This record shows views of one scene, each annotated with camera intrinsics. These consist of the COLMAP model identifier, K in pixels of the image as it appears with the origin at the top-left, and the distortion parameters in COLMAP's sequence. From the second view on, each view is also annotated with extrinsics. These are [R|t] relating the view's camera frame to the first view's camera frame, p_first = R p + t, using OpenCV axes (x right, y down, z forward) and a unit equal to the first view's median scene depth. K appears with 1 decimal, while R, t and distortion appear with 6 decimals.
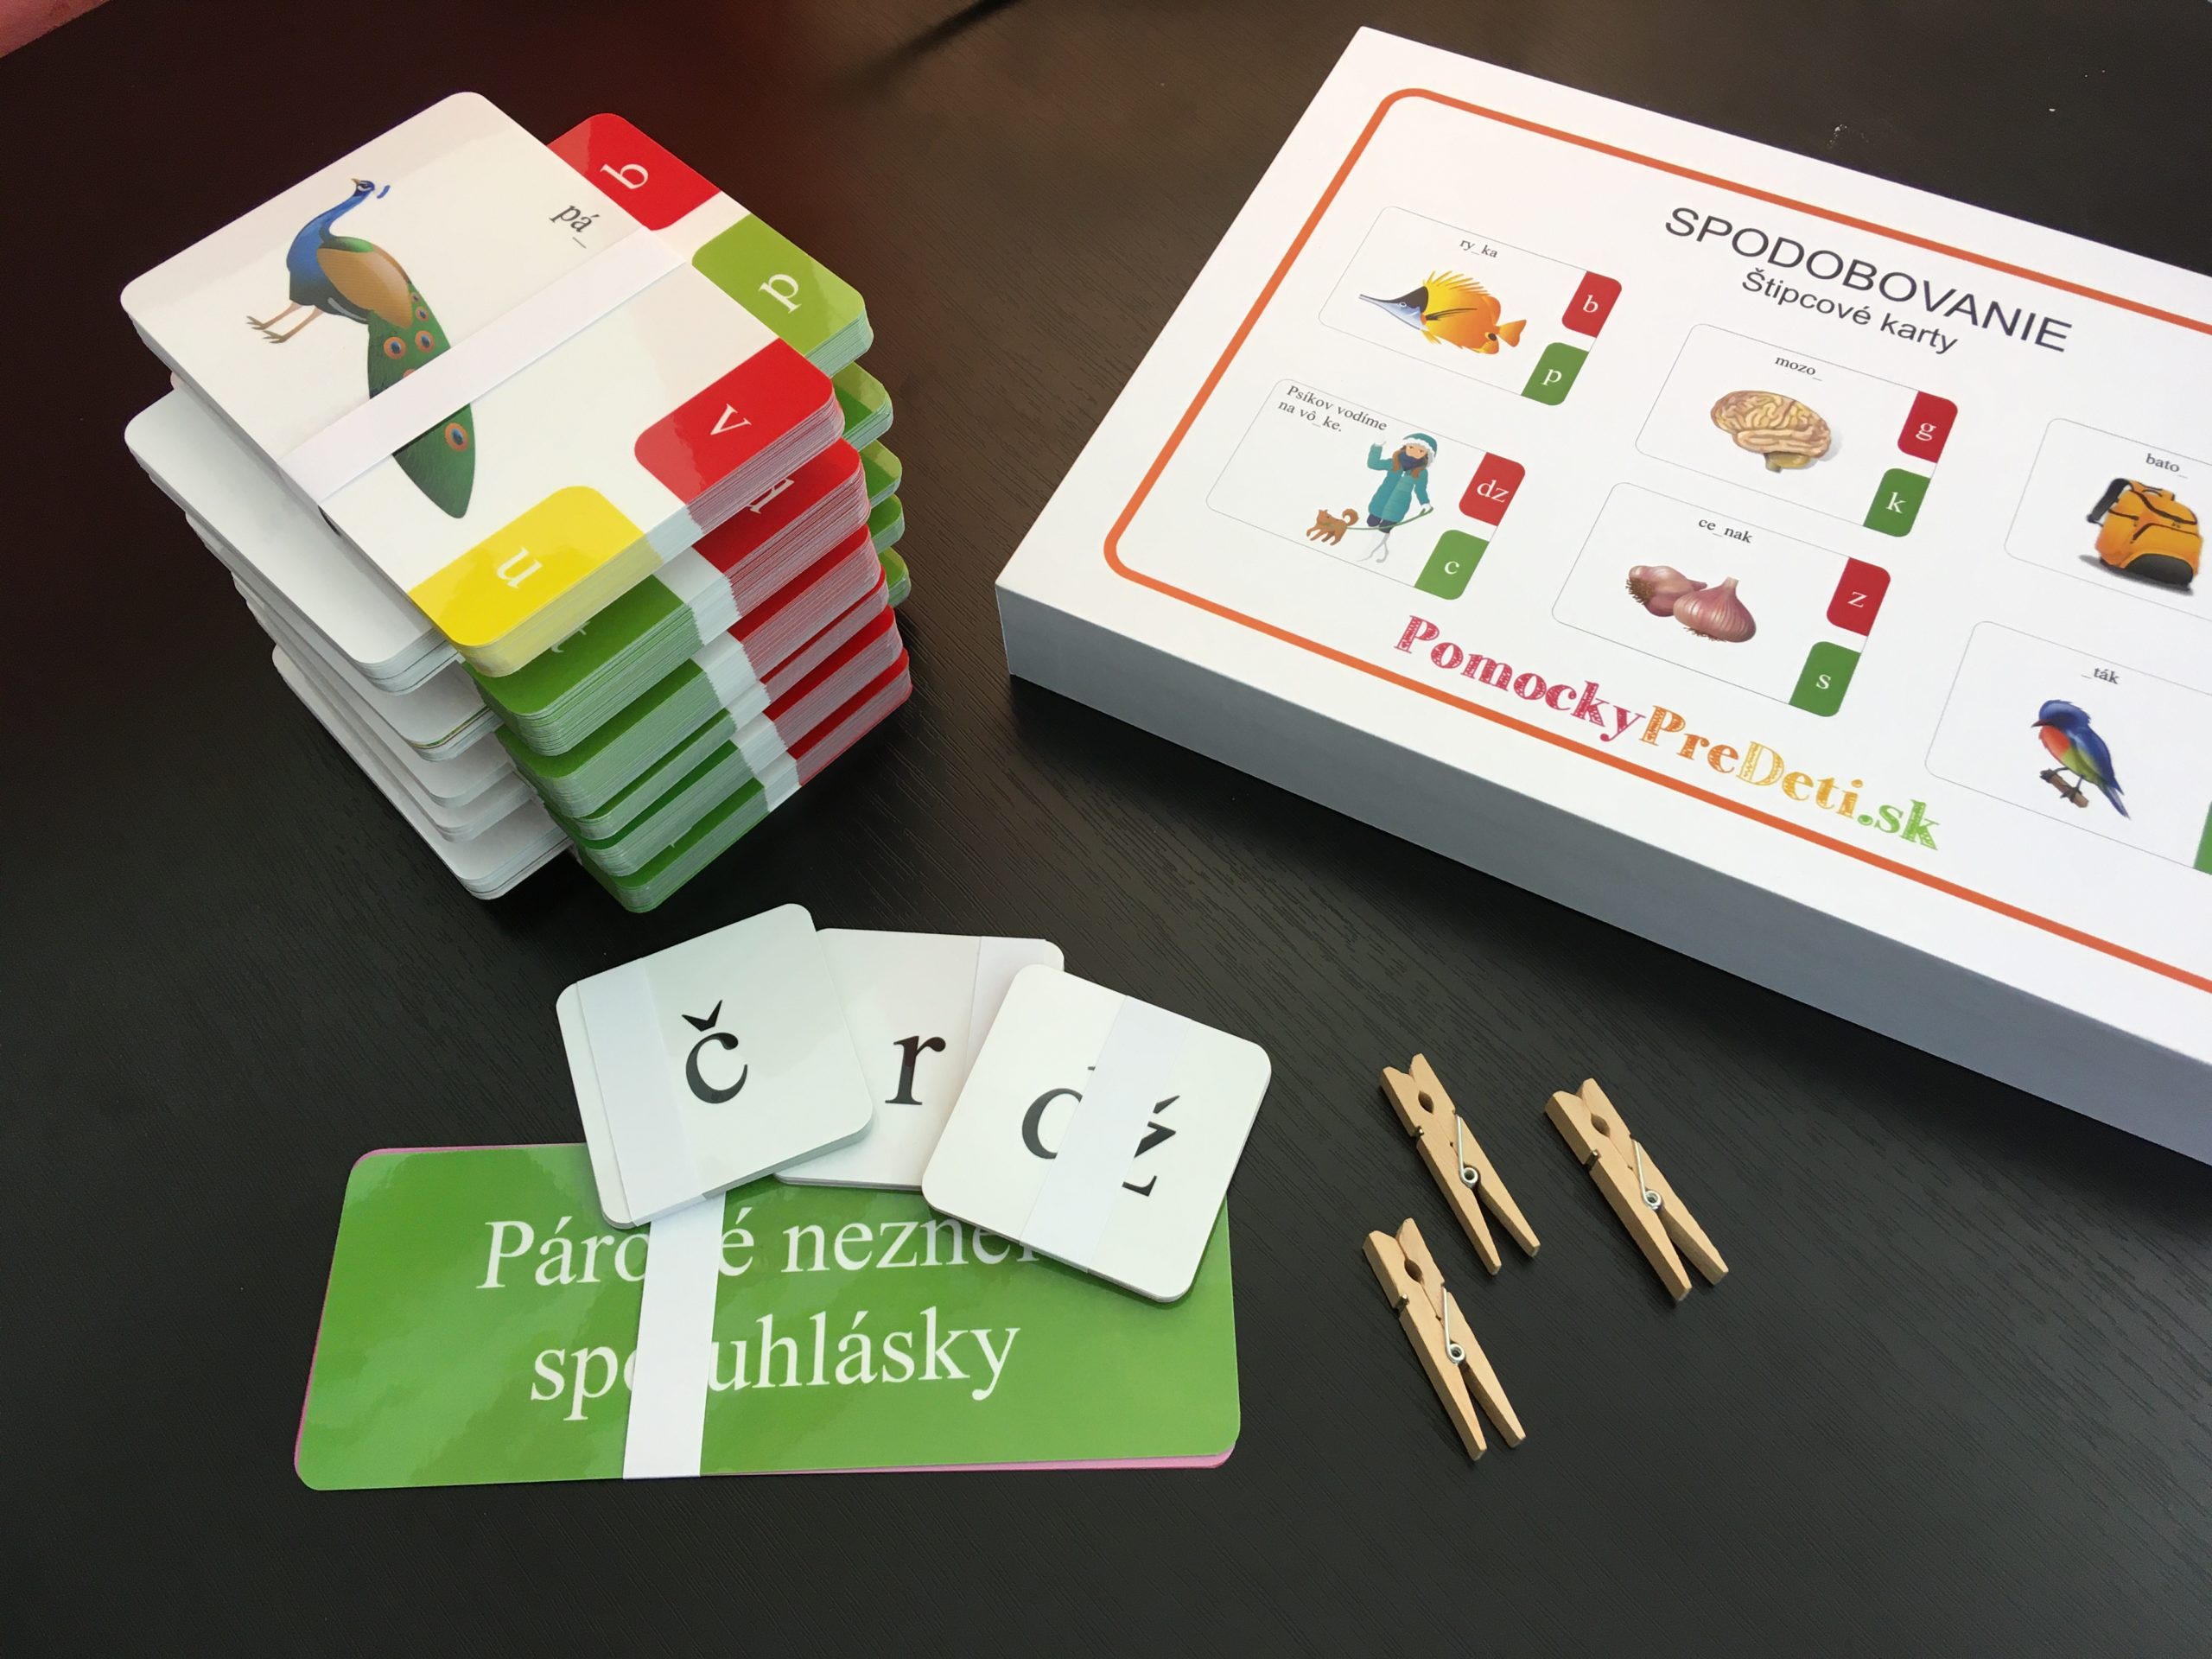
lens RADIAL K [[1877.1, 0, 1106.0], [0, 1877.1, 829.5], [0, 0, 1]] dist [0.133534, -0.231083]
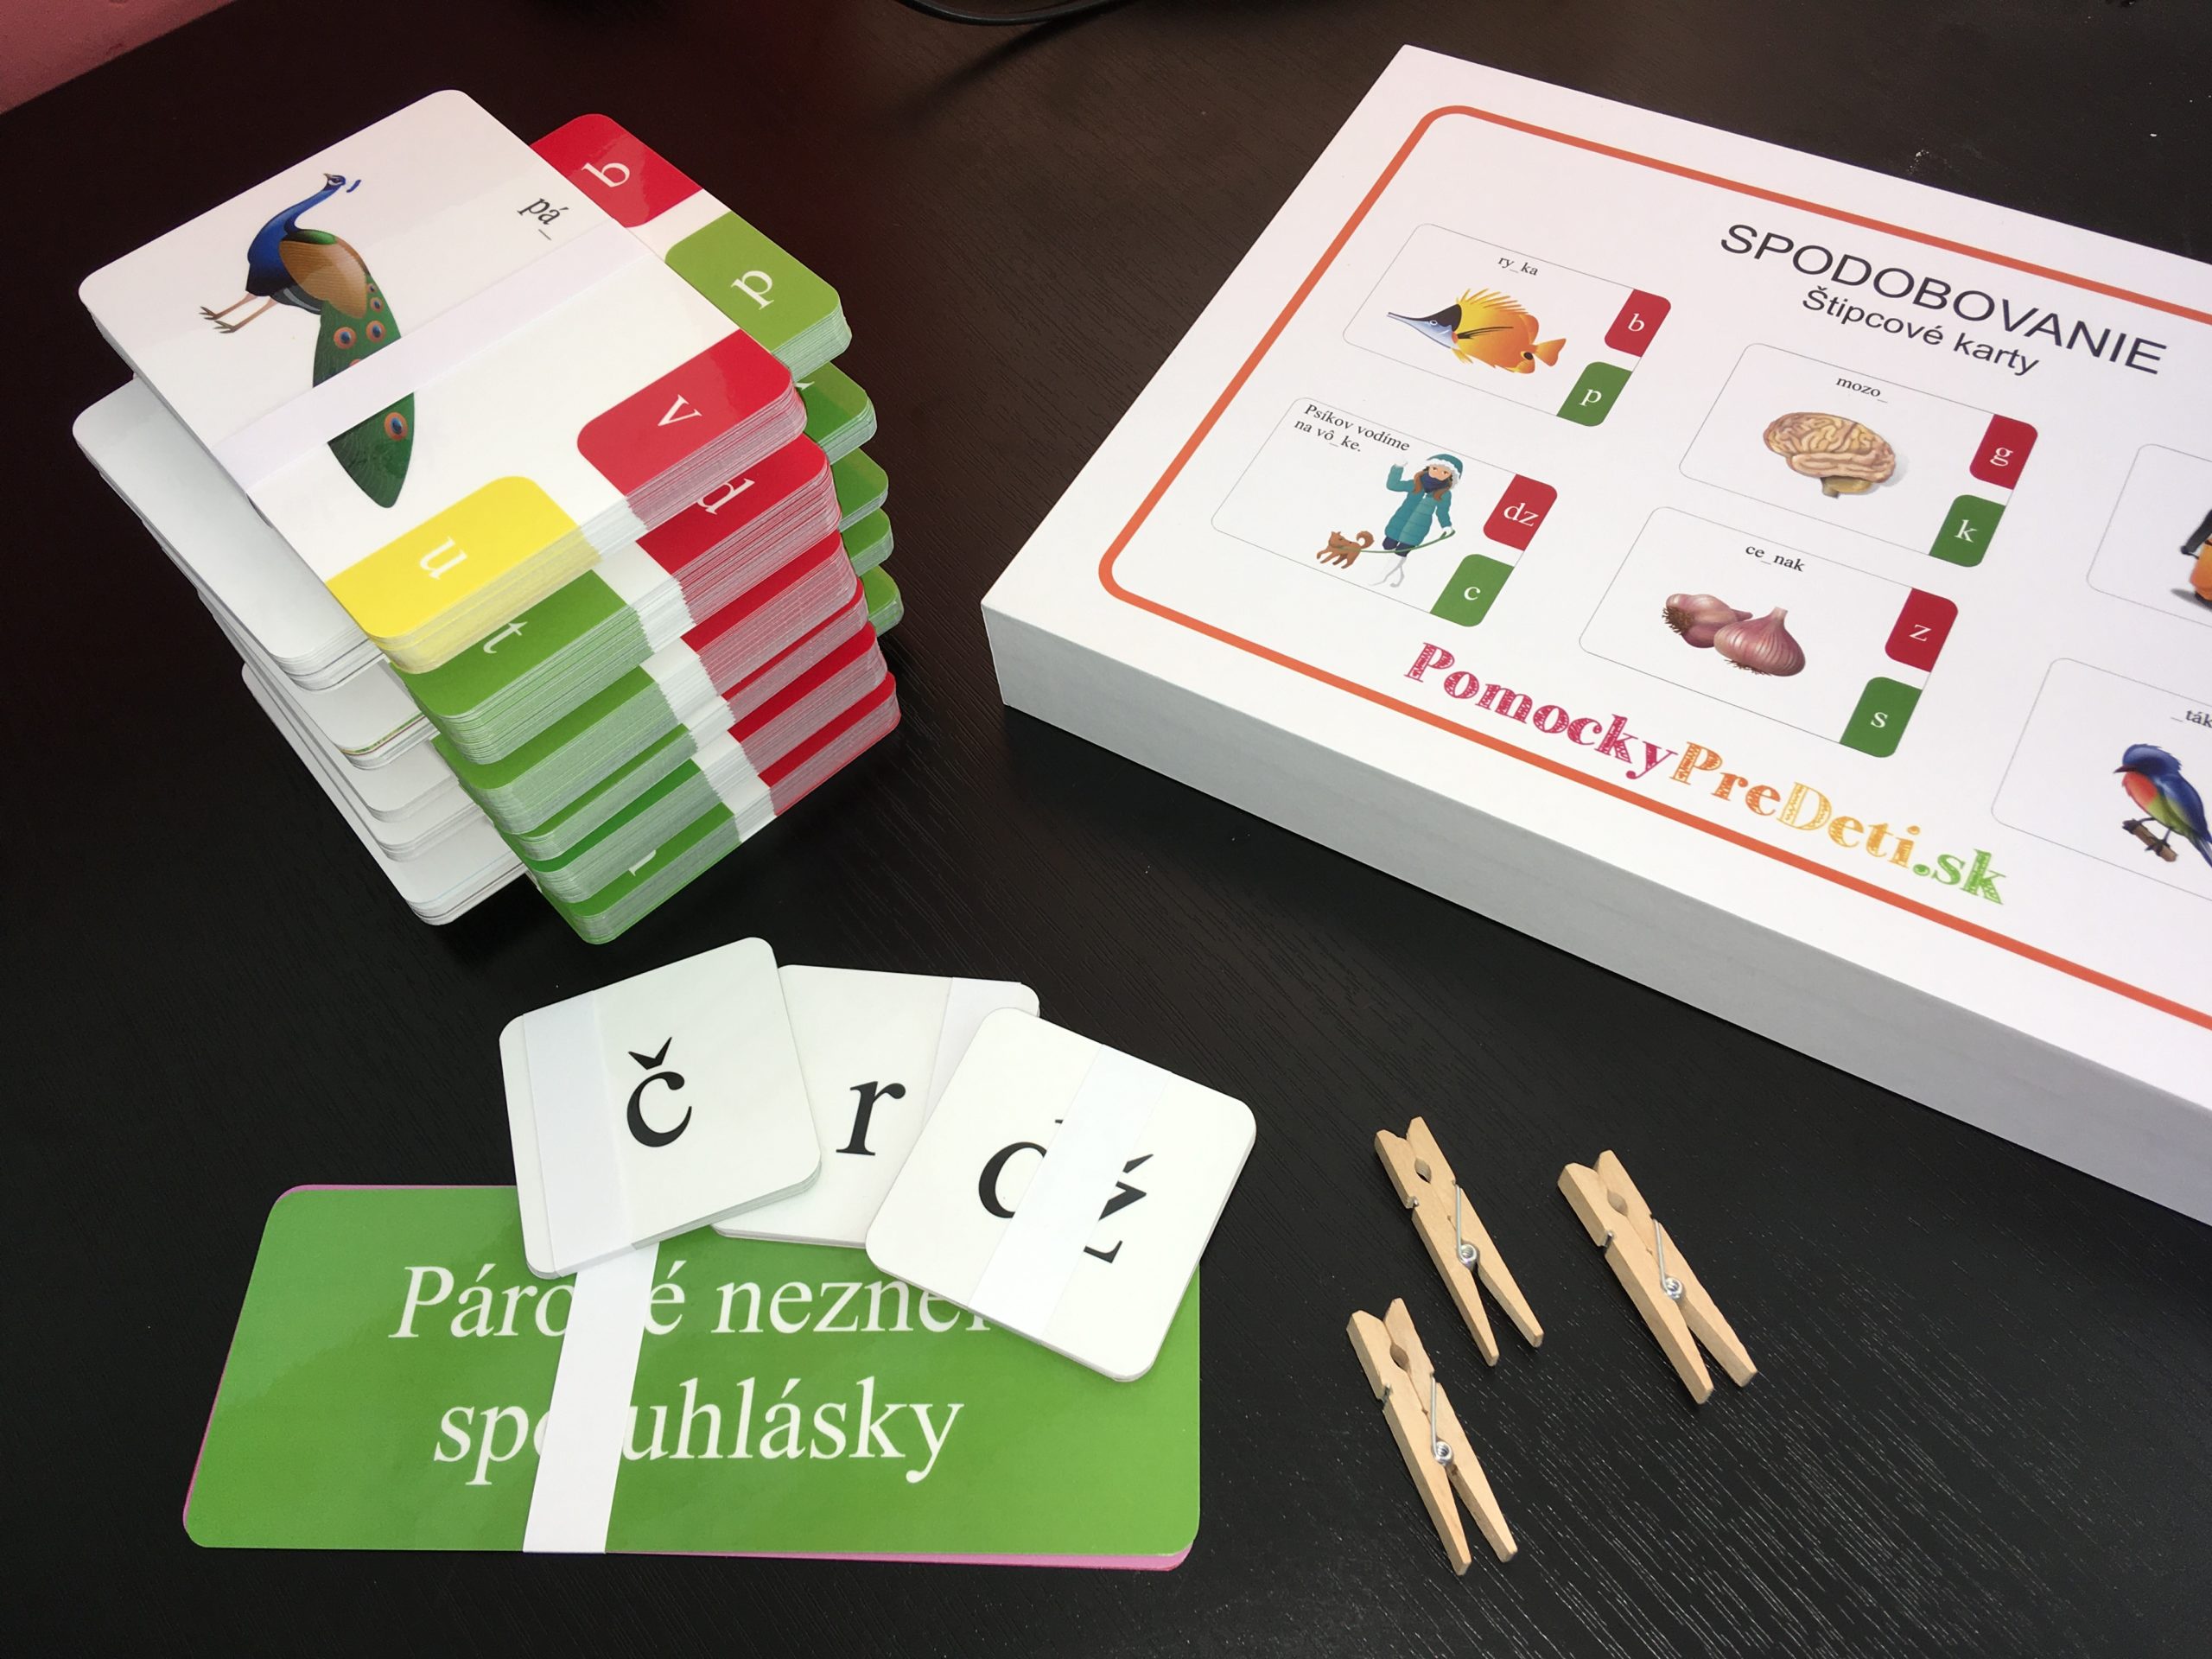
lens RADIAL K [[1877.1, 0, 1106.0], [0, 1877.1, 829.5], [0, 0, 1]] dist [0.133534, -0.231083]
pose [[0.997643, 0.022415, -0.064856, 0.071125], [-0.025838, 0.998290, -0.052435, 0.032046], [0.063570, 0.053987, 0.996516, 0.077219]]
